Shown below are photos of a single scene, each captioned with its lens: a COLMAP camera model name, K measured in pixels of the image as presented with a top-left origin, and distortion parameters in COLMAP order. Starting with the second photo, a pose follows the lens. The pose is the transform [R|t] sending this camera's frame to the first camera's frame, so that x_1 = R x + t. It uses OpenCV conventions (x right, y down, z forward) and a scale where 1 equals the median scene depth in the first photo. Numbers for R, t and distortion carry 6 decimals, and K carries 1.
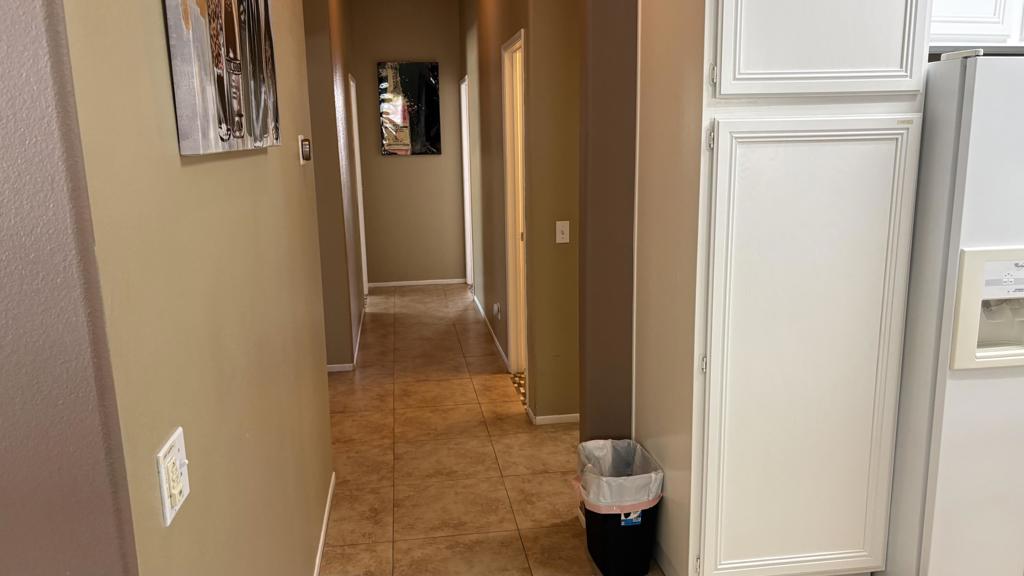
lens RADIAL K [[781.5, 0, 511.9], [0, 781.5, 287.0], [0, 0, 1]] dist [0.013120, -0.005379]
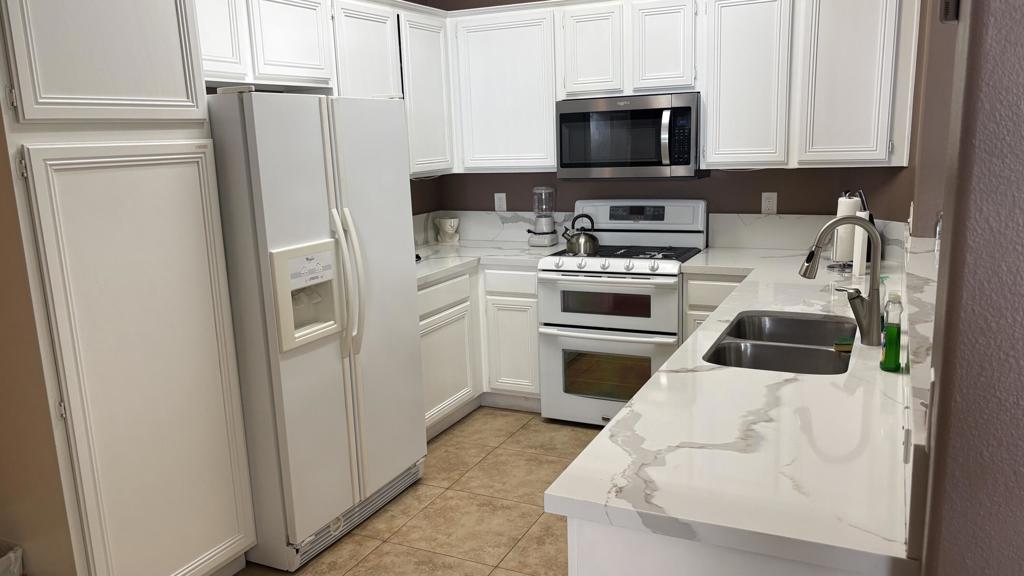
lens RADIAL K [[781.5, 0, 512.7], [0, 781.5, 291.5], [0, 0, 1]] dist [0.013120, -0.005379]
pose [[0.558295, -0.164239, 0.813223, -0.195682], [0.186541, 0.979961, 0.069850, -0.003395], [-0.808399, 0.112702, 0.577745, 0.018229]]
